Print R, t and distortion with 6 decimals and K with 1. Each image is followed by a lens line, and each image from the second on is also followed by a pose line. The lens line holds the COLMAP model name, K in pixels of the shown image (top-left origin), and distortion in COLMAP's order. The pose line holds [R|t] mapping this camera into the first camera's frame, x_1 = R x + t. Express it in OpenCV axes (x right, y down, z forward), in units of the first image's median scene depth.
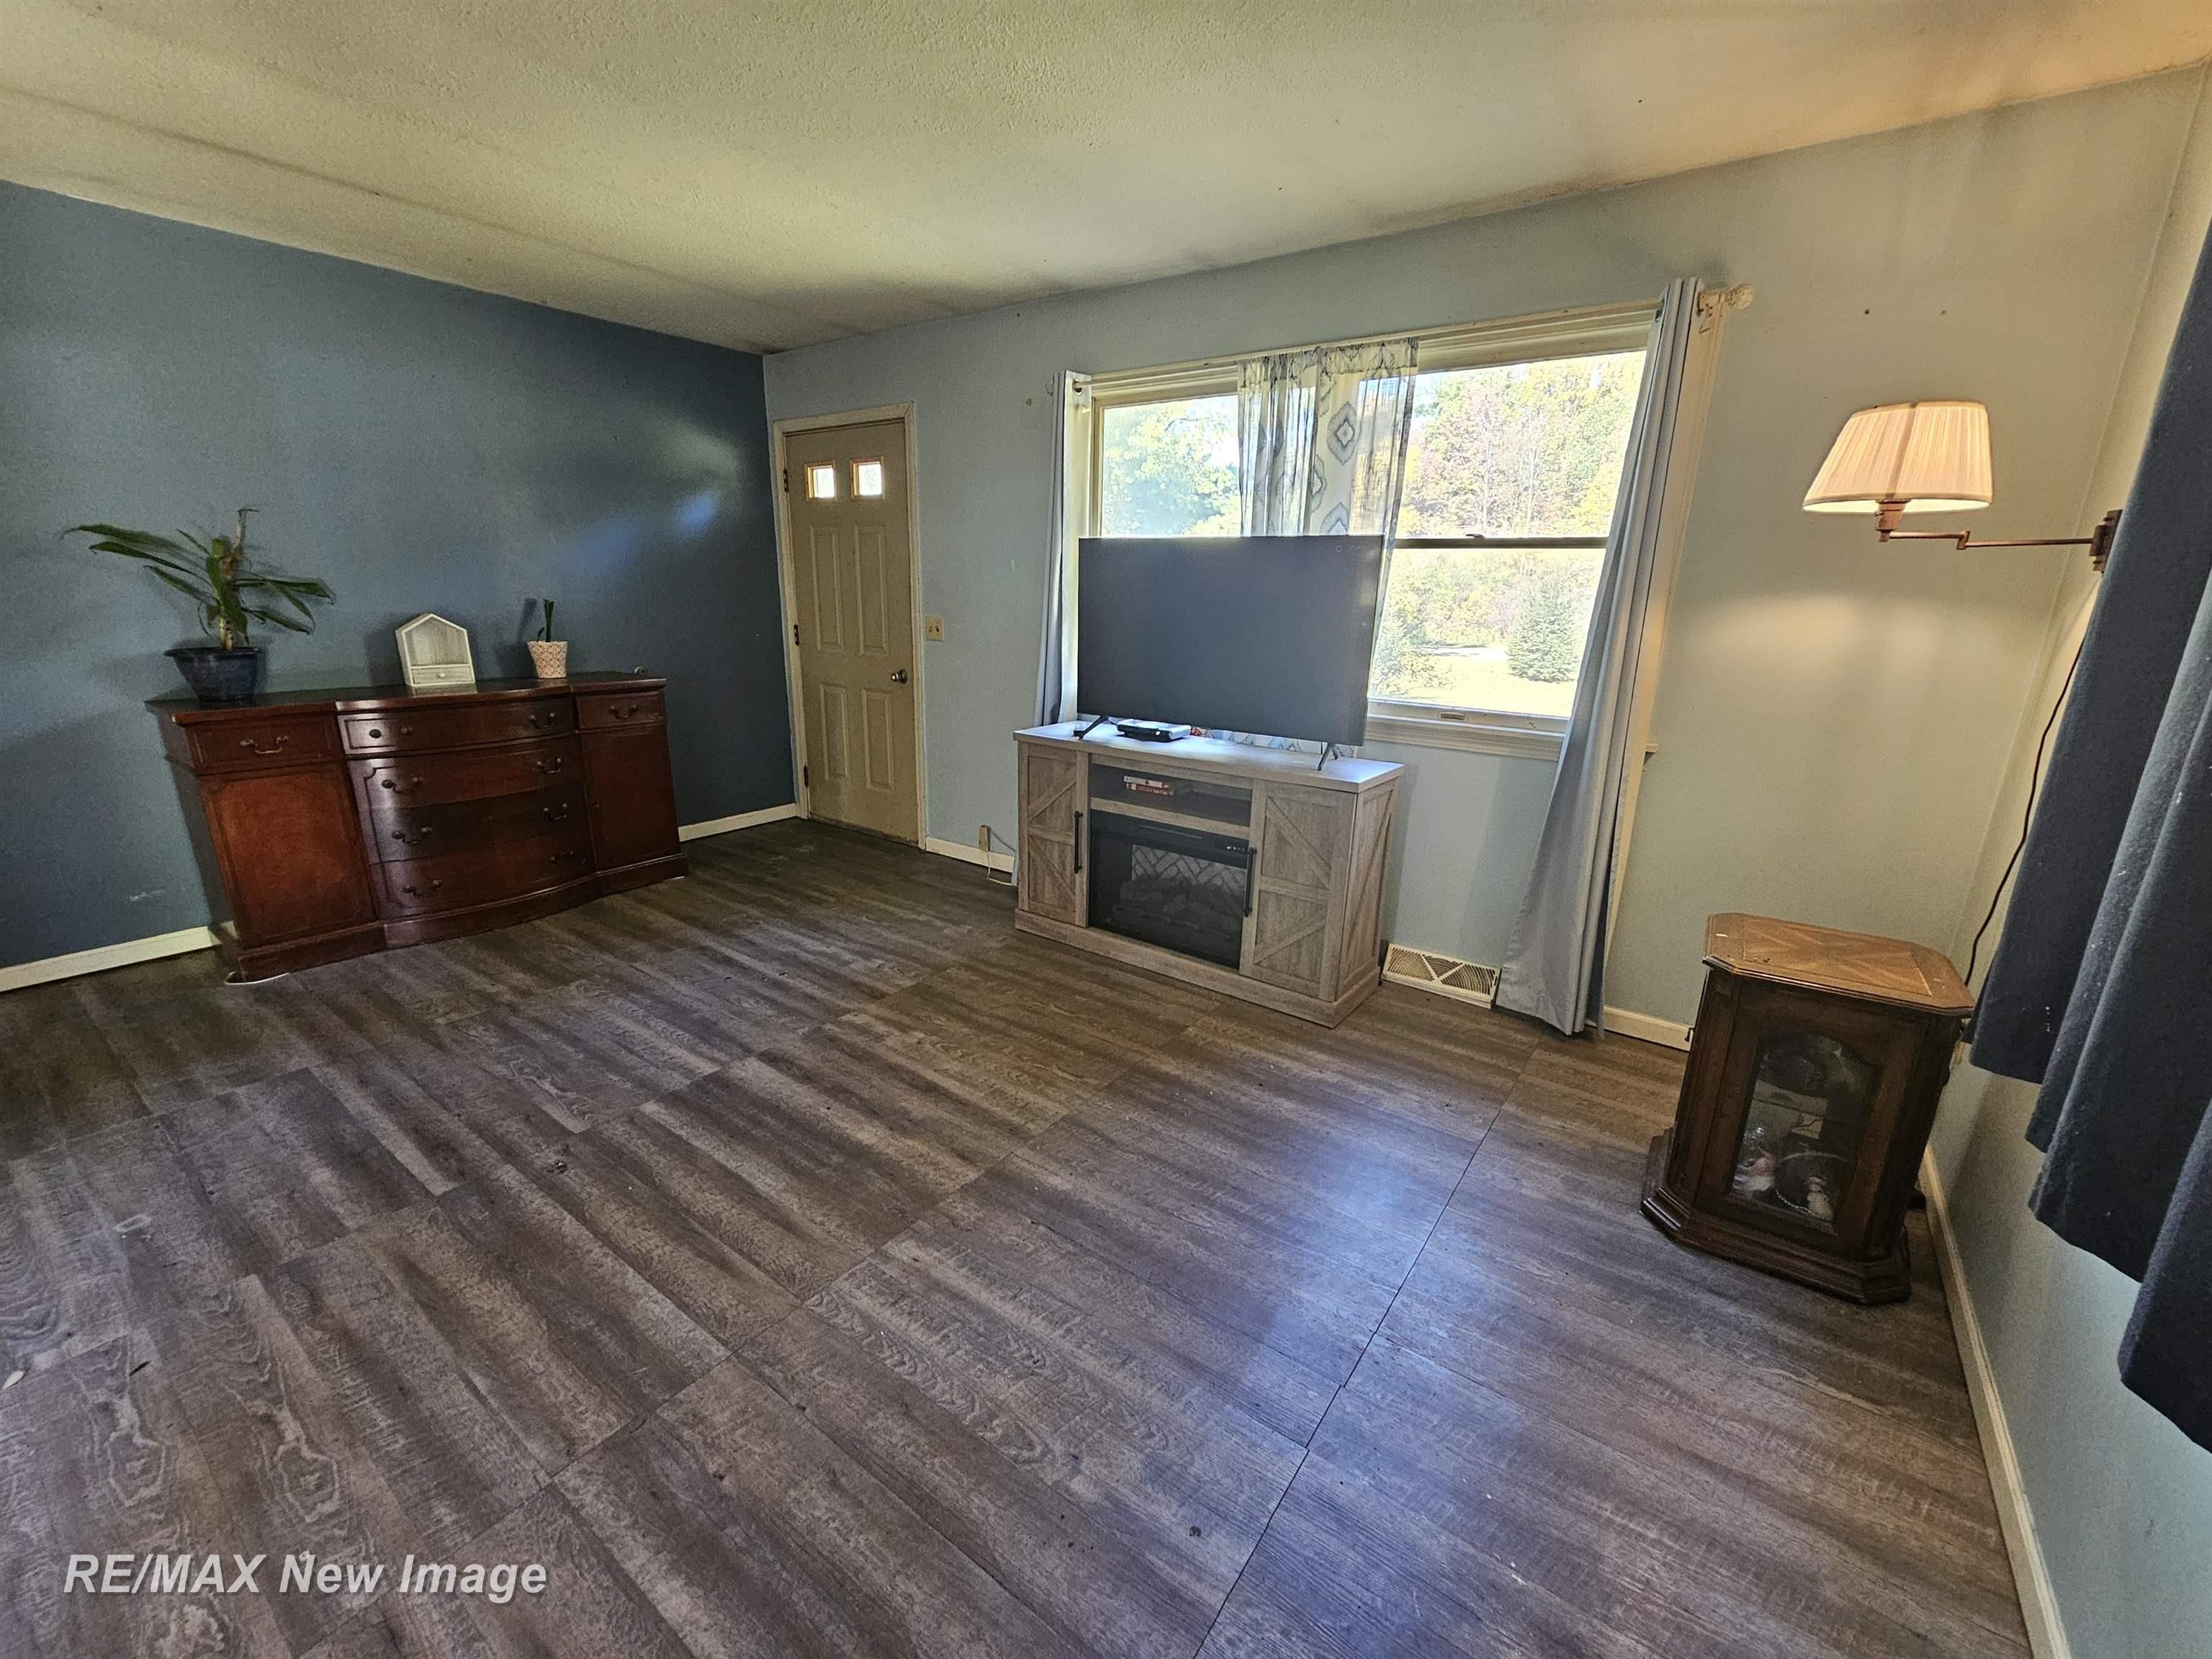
lens RADIAL K [[900.1, 0, 1100.5], [0, 900.1, 835.1], [0, 0, 1]] dist [-0.007321, 0.001822]
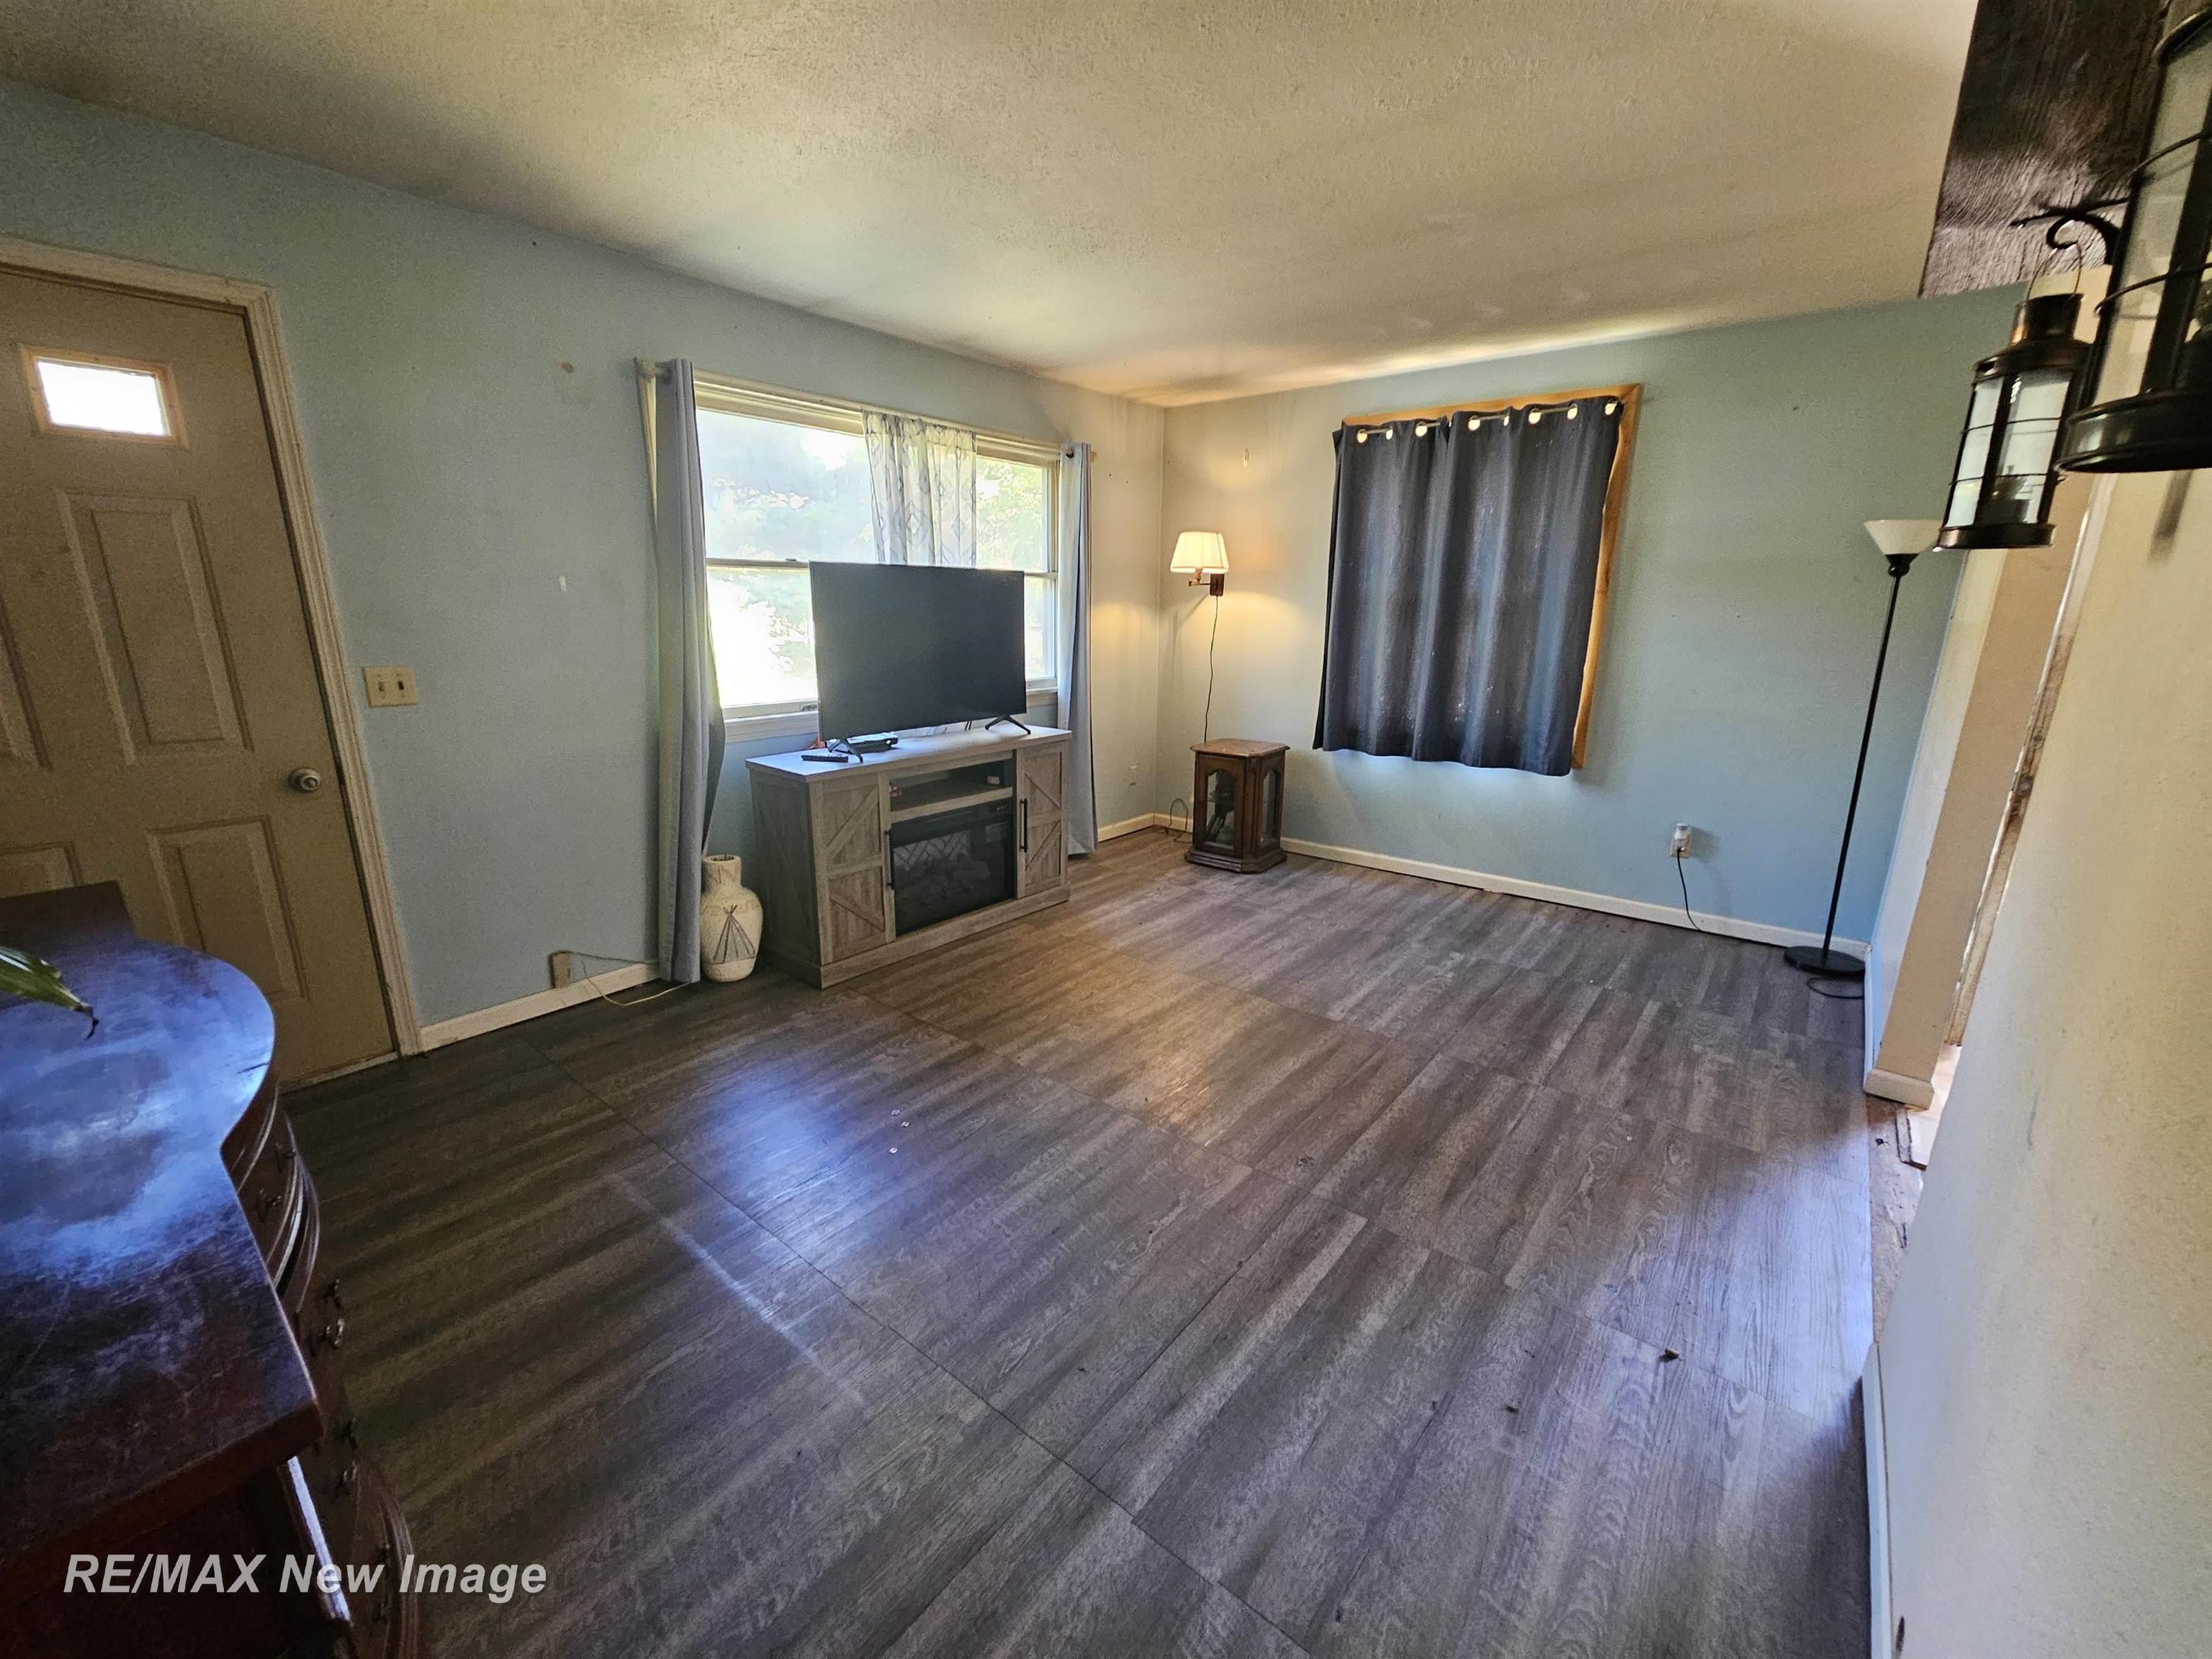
lens RADIAL K [[900.1, 0, 1096.3], [0, 900.1, 824.9], [0, 0, 1]] dist [-0.007321, 0.001822]
pose [[0.060876, -0.267211, 0.961713, -1.528443], [0.257629, 0.935060, 0.243497, -0.337677], [-0.964324, 0.232942, 0.125764, 0.991354]]
